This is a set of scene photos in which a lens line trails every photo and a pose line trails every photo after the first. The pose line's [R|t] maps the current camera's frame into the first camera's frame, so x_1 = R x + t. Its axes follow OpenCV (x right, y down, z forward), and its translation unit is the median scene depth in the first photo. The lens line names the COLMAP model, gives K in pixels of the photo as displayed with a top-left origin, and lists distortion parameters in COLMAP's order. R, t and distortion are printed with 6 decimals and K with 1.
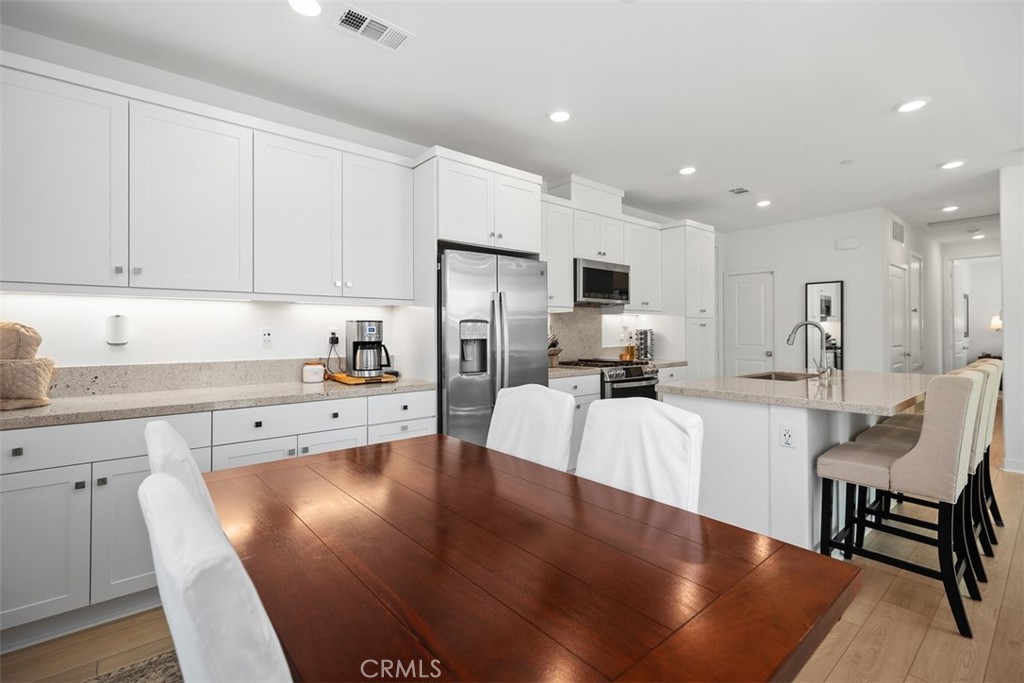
lens RADIAL K [[461.5, 0, 514.6], [0, 461.5, 334.5], [0, 0, 1]] dist [0.002528, -0.000373]
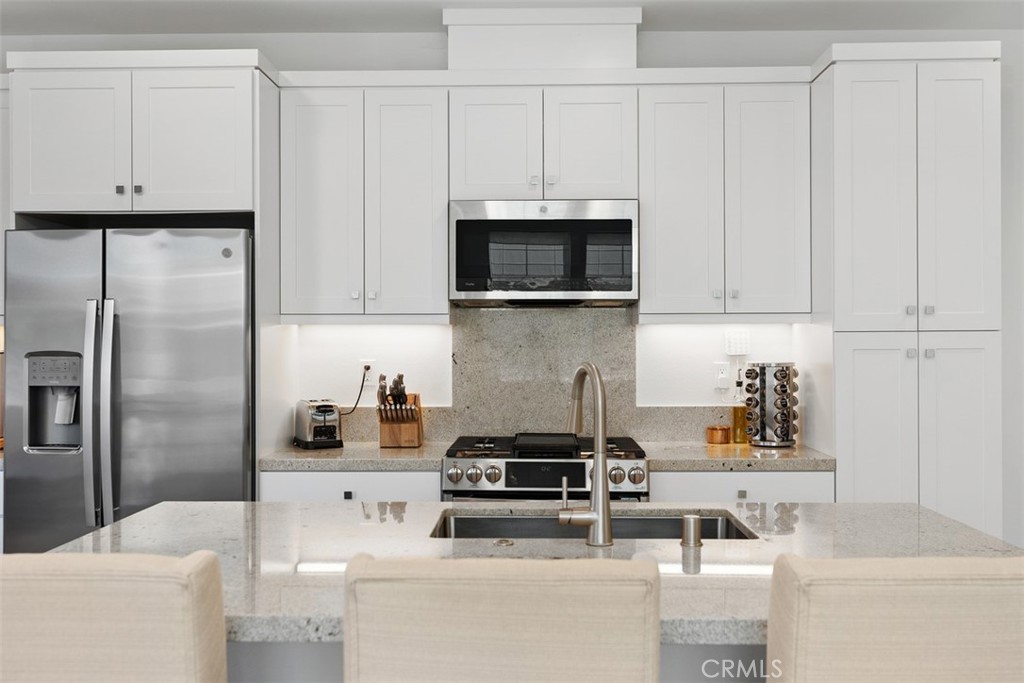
lens RADIAL K [[966.2, 0, 511.1], [0, 966.2, 342.9], [0, 0, 1]] dist [-0.016528, 0.000000]
pose [[0.742672, 0.006442, -0.669624, 0.705130], [-0.005025, 0.999979, 0.004048, -0.031799], [0.669636, 0.000358, 0.742689, 0.326379]]
